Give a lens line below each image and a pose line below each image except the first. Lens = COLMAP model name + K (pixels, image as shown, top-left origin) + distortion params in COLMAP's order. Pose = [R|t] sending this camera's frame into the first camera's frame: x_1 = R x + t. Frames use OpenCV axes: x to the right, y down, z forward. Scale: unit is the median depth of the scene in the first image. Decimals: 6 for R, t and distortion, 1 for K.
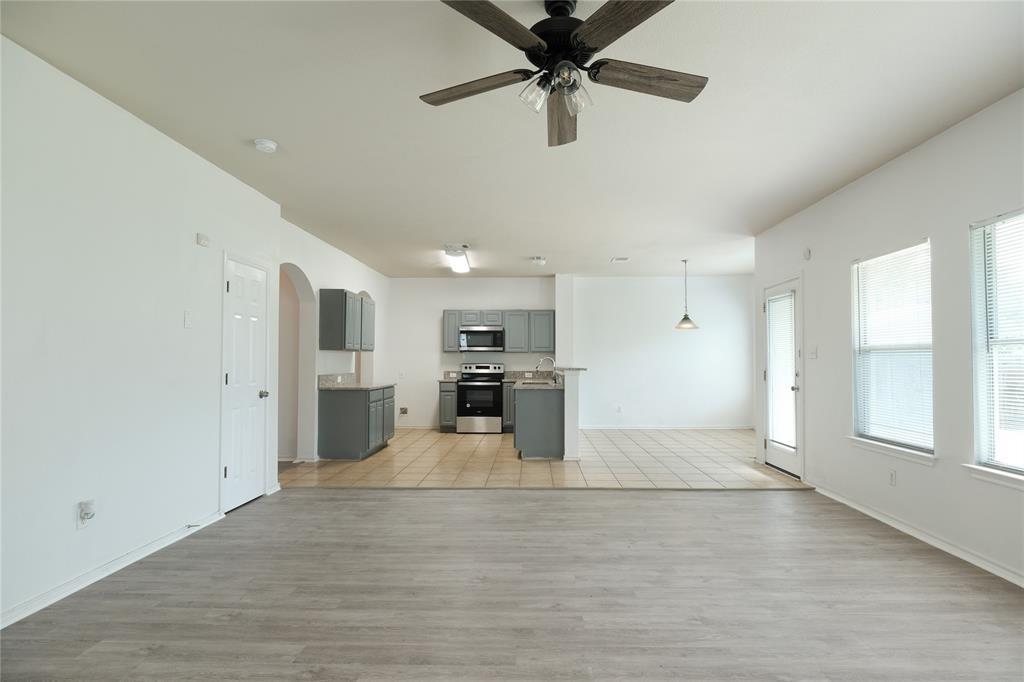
lens RADIAL K [[533.5, 0, 516.0], [0, 533.5, 343.4], [0, 0, 1]] dist [-0.007974, -0.001759]
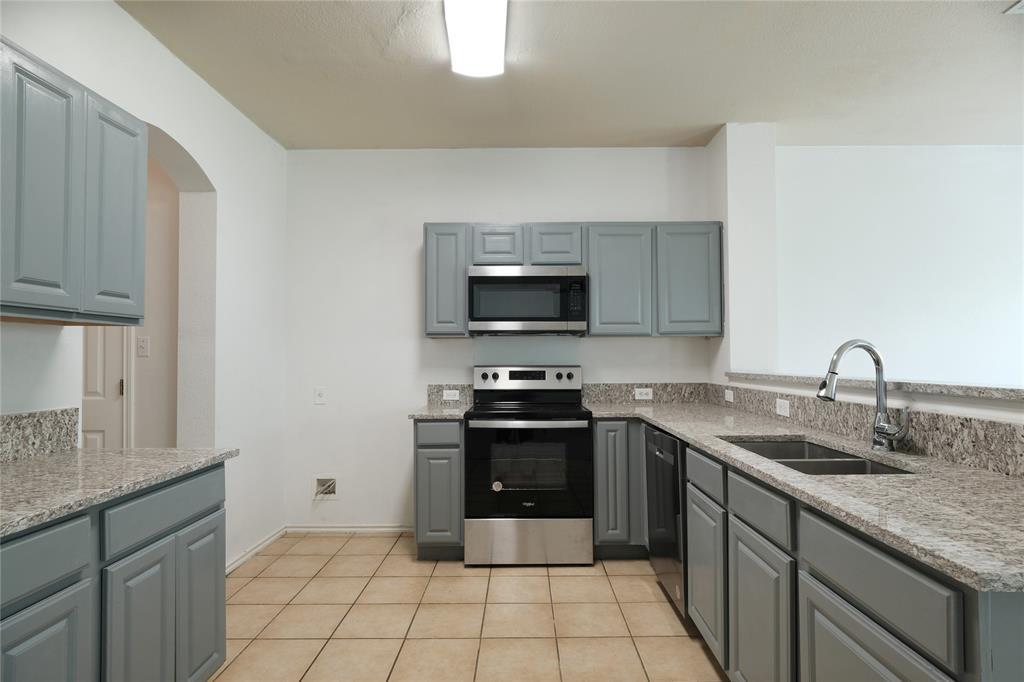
lens RADIAL K [[533.5, 0, 511.1], [0, 533.5, 345.1], [0, 0, 1]] dist [-0.007974, -0.001759]
pose [[0.999904, -0.007408, 0.011675, -0.083592], [0.007281, 0.999915, 0.010845, 0.019789], [-0.011754, -0.010759, 0.999873, 0.650366]]
